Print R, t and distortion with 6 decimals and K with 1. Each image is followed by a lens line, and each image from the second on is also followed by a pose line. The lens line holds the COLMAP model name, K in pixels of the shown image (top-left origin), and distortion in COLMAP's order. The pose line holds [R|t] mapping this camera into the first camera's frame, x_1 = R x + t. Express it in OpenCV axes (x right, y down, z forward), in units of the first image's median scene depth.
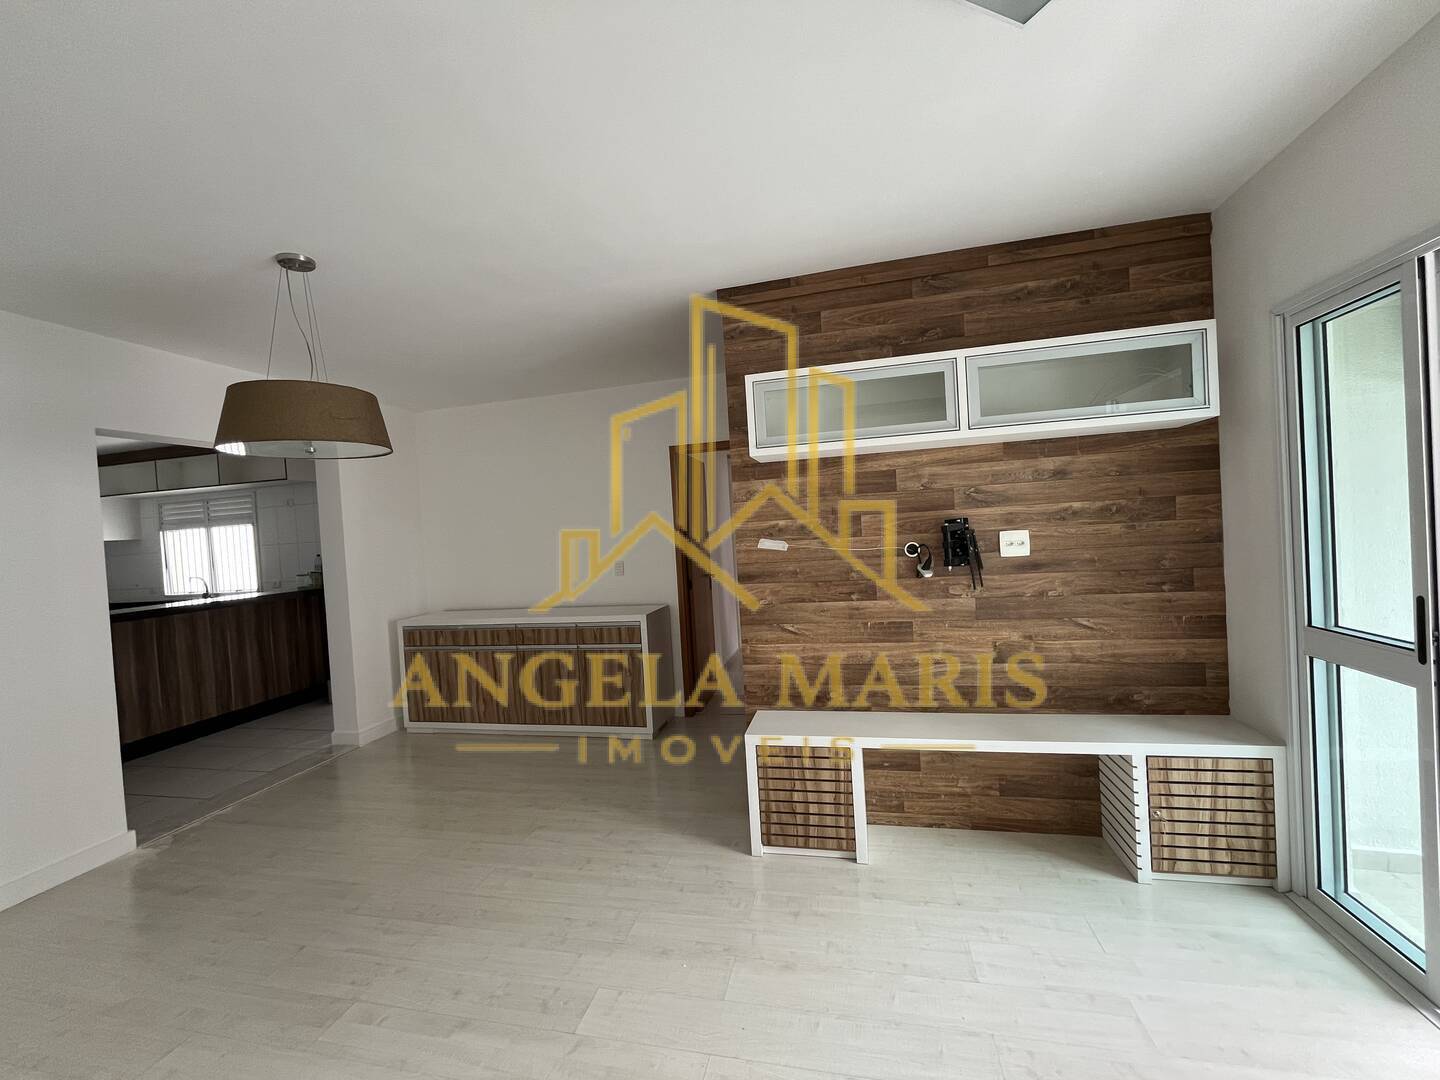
lens RADIAL K [[590.3, 0, 720.0], [0, 590.3, 540.0], [0, 0, 1]] dist [-0.000648, -0.000479]
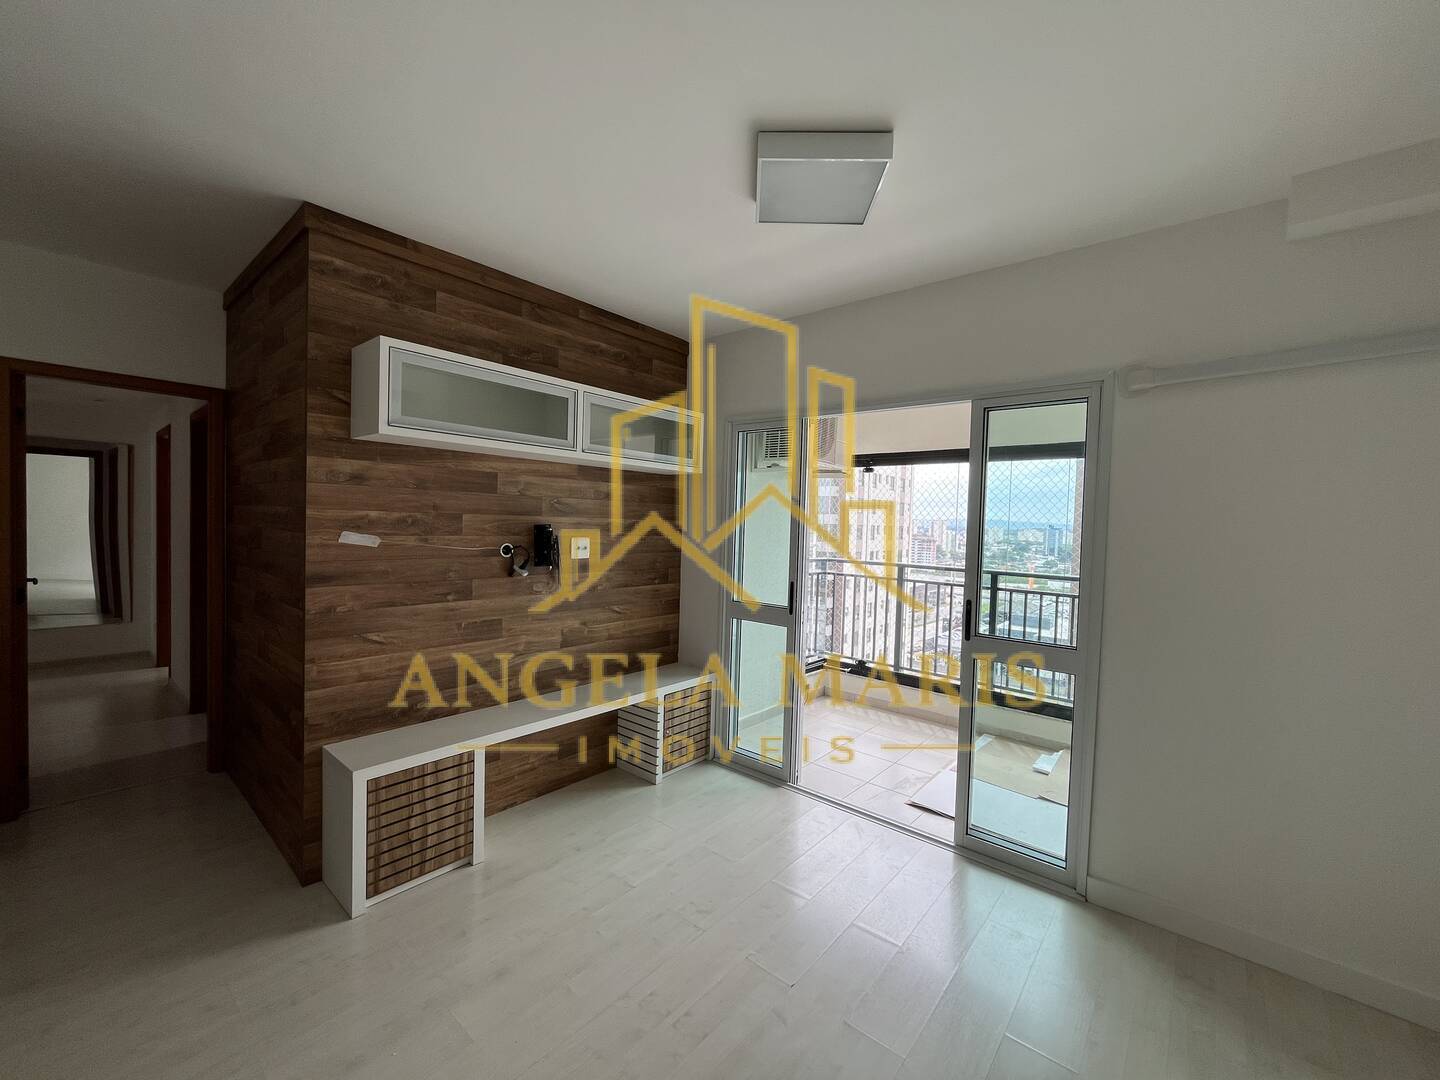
lens RADIAL K [[590.3, 0, 720.0], [0, 590.3, 540.0], [0, 0, 1]] dist [-0.000648, -0.000479]
pose [[0.447641, 0.045546, 0.893053, -0.470406], [-0.041218, 0.998691, -0.030273, 0.014557], [-0.893263, -0.023259, 0.448933, 0.189775]]
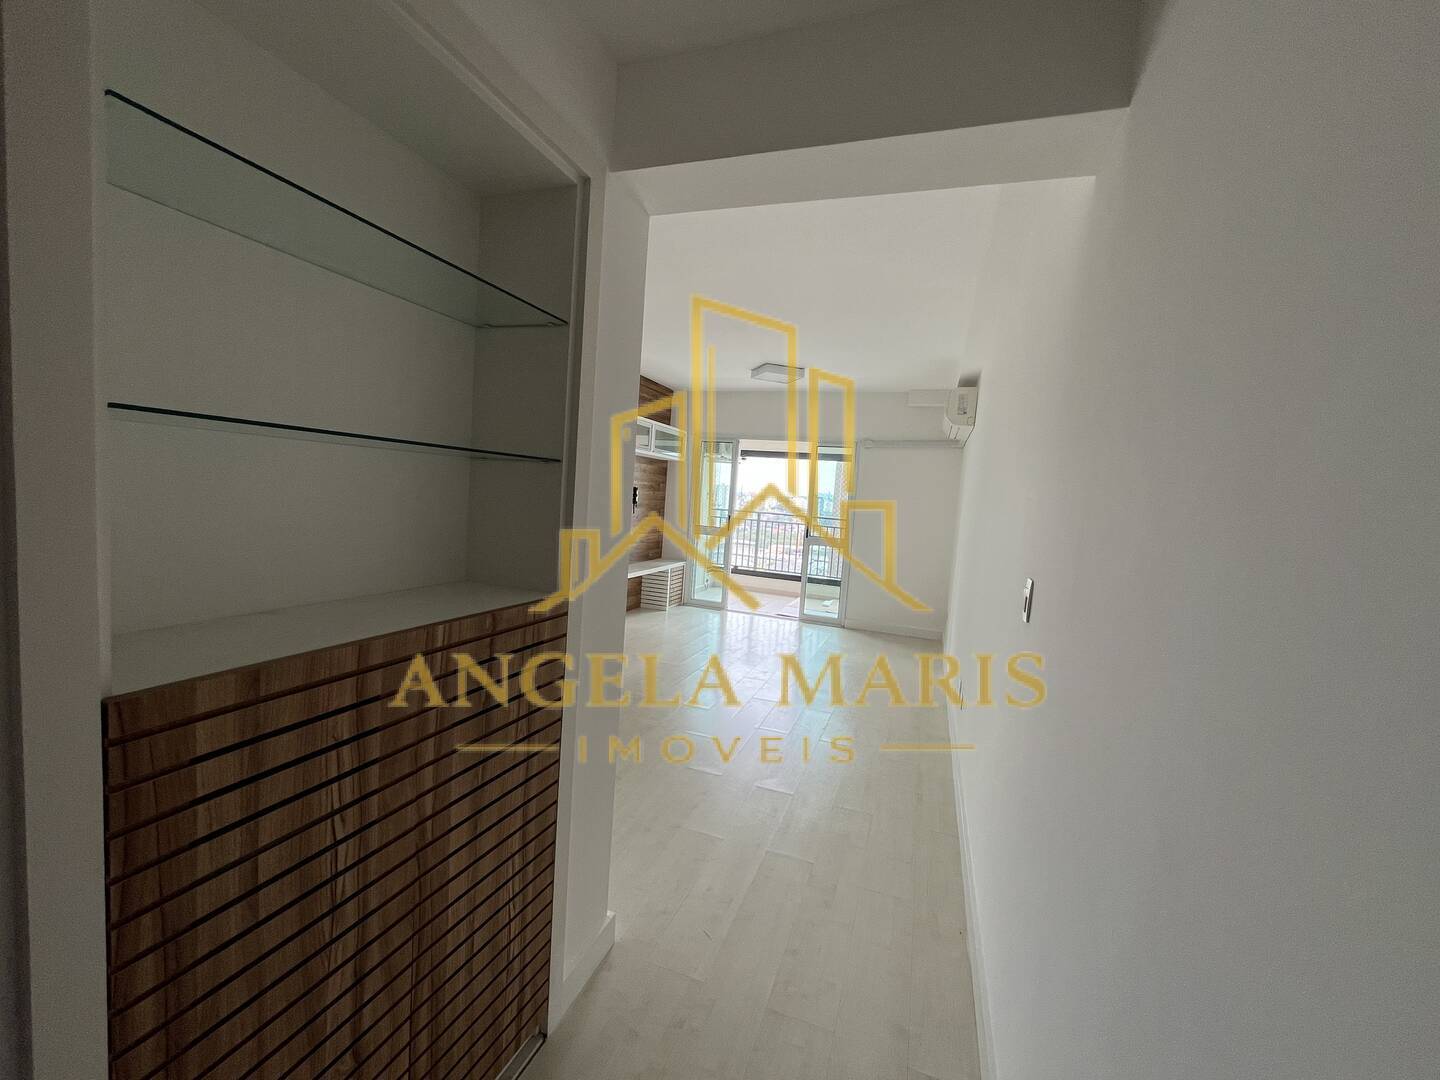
lens RADIAL K [[590.3, 0, 720.0], [0, 590.3, 540.0], [0, 0, 1]] dist [-0.000648, -0.000479]
pose [[0.124598, -0.010760, 0.992149, -1.967491], [-0.060680, 0.997987, 0.018444, 0.126844], [-0.990350, -0.062502, 0.123695, 0.317833]]
